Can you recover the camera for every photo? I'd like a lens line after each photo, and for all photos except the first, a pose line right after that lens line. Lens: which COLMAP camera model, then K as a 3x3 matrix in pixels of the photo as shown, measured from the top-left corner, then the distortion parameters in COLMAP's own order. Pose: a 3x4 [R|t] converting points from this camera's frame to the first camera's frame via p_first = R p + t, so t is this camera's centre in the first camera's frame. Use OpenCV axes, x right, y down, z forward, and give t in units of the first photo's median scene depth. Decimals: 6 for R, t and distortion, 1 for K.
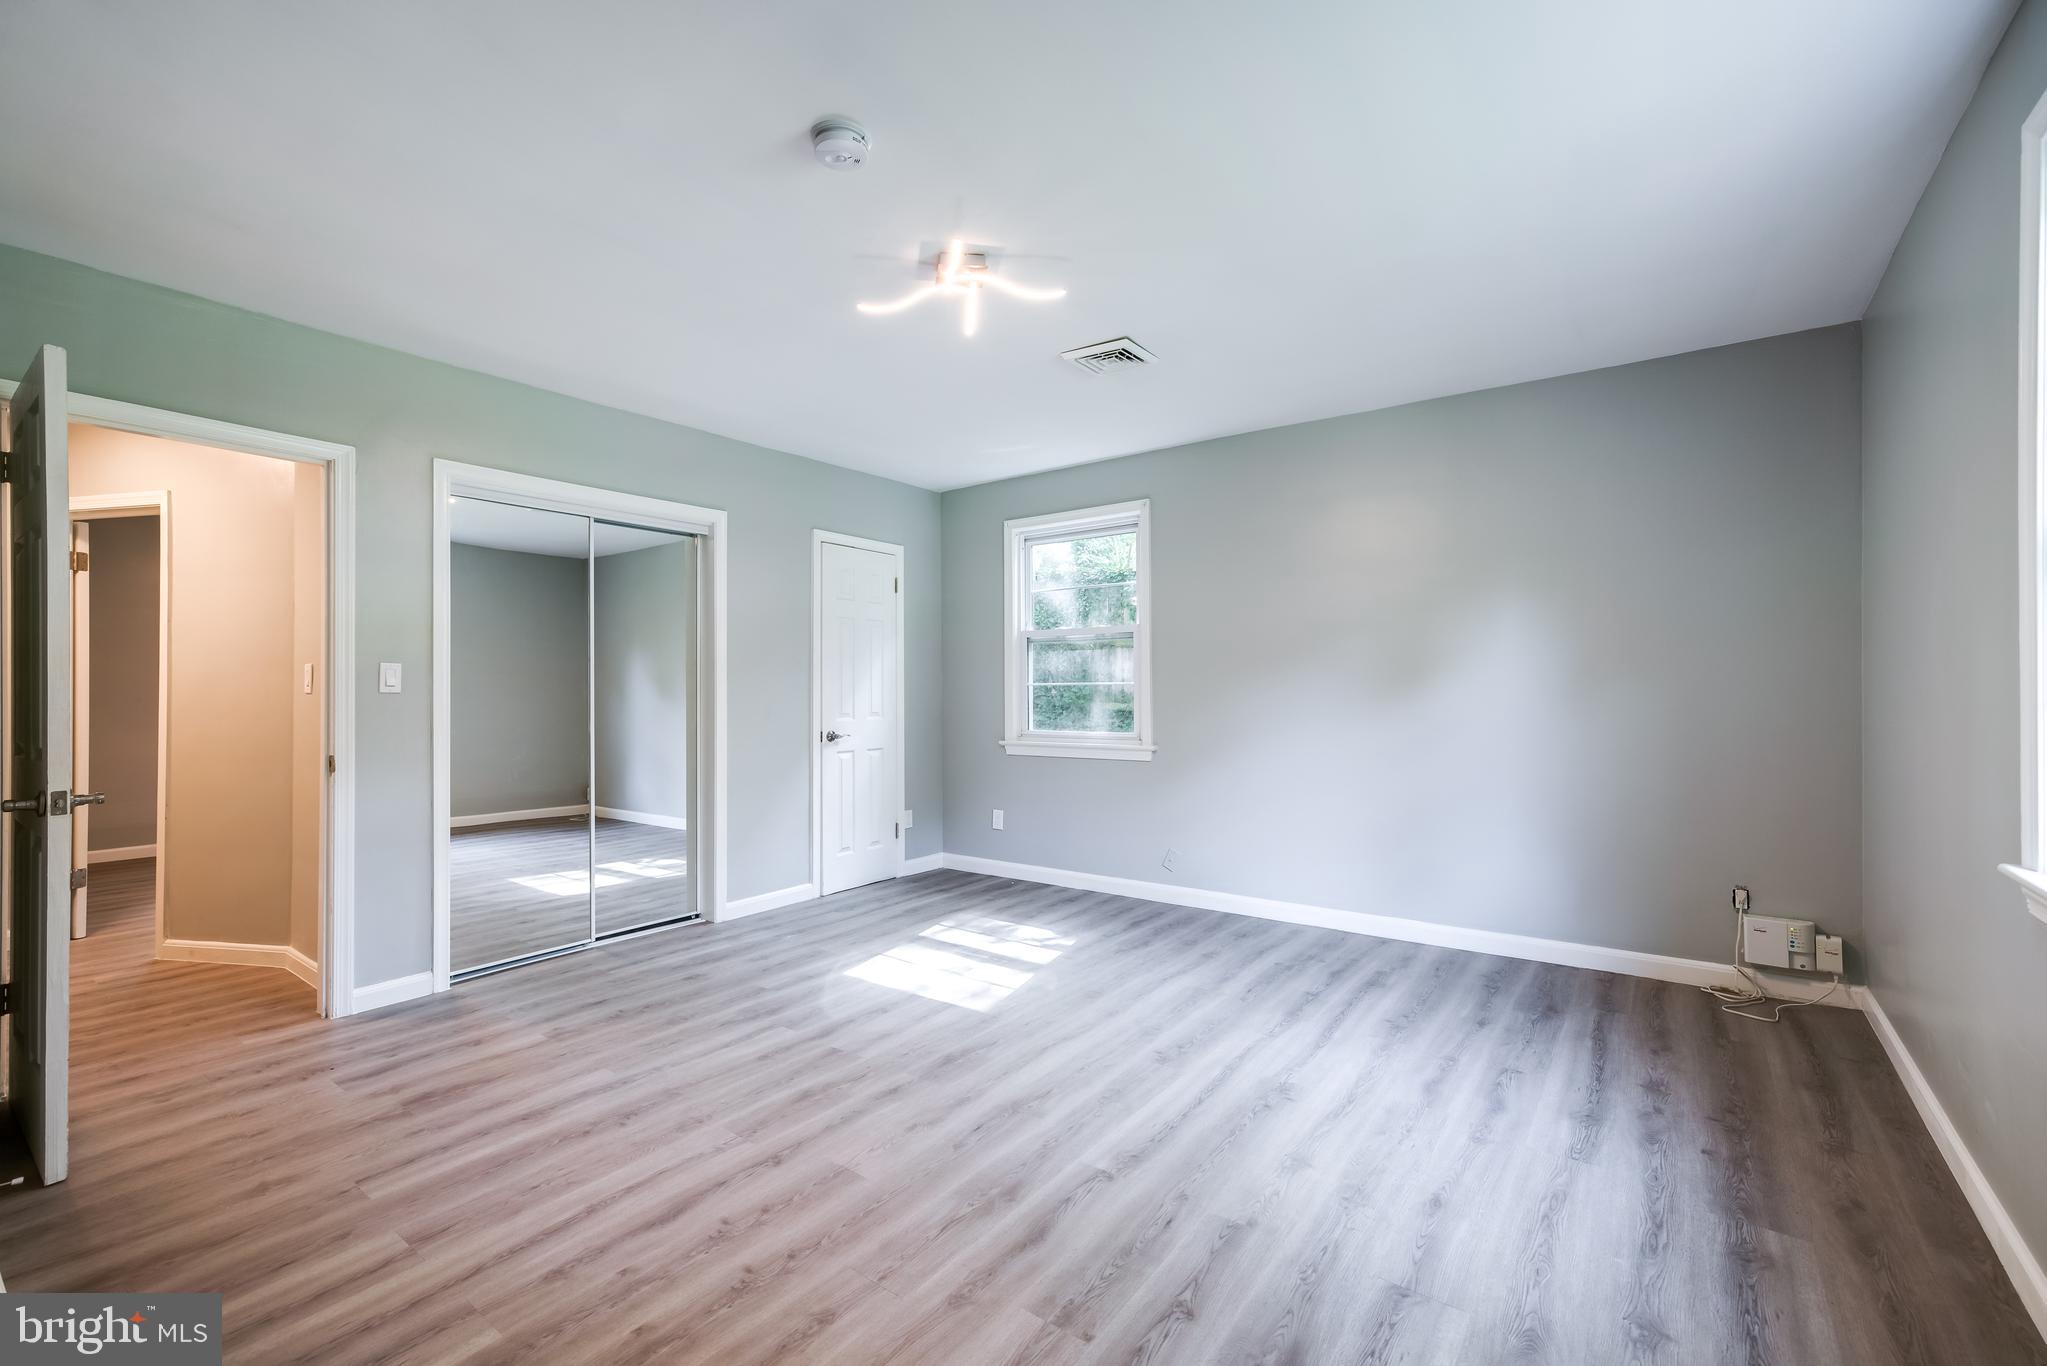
lens RADIAL K [[877.8, 0, 1020.6], [0, 877.8, 684.1], [0, 0, 1]] dist [0.016229, 0.002100]
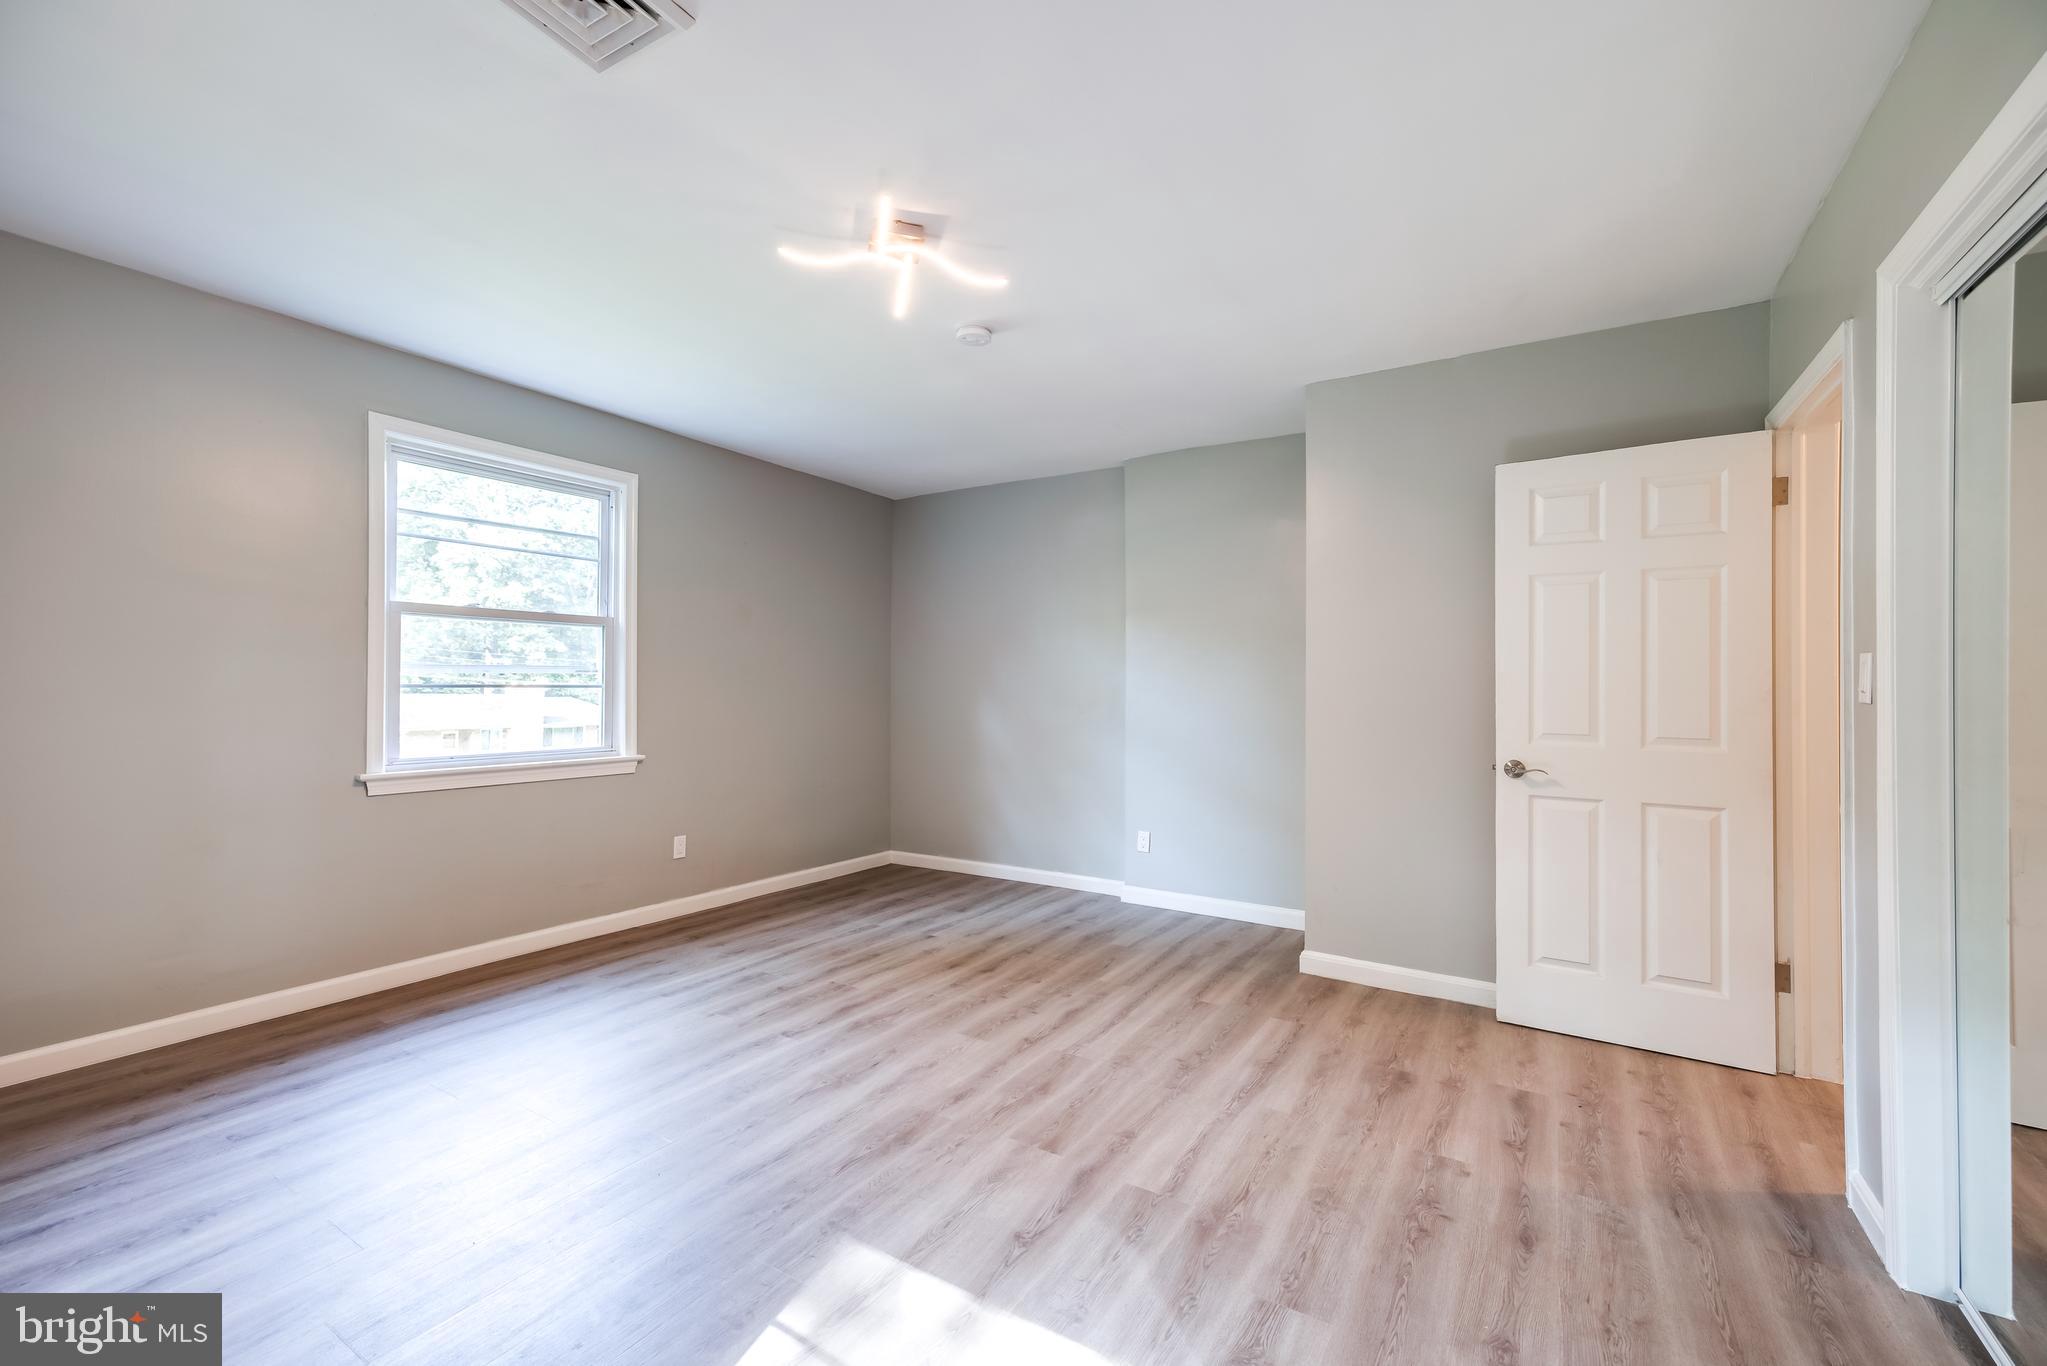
lens RADIAL K [[877.8, 0, 1025.4], [0, 877.8, 683.7], [0, 0, 1]] dist [0.016229, 0.002100]
pose [[-0.996490, -0.003089, -0.083656, -0.141869], [-0.002604, 0.999979, -0.005902, 0.003007], [0.083673, -0.005664, -0.996477, 2.100030]]
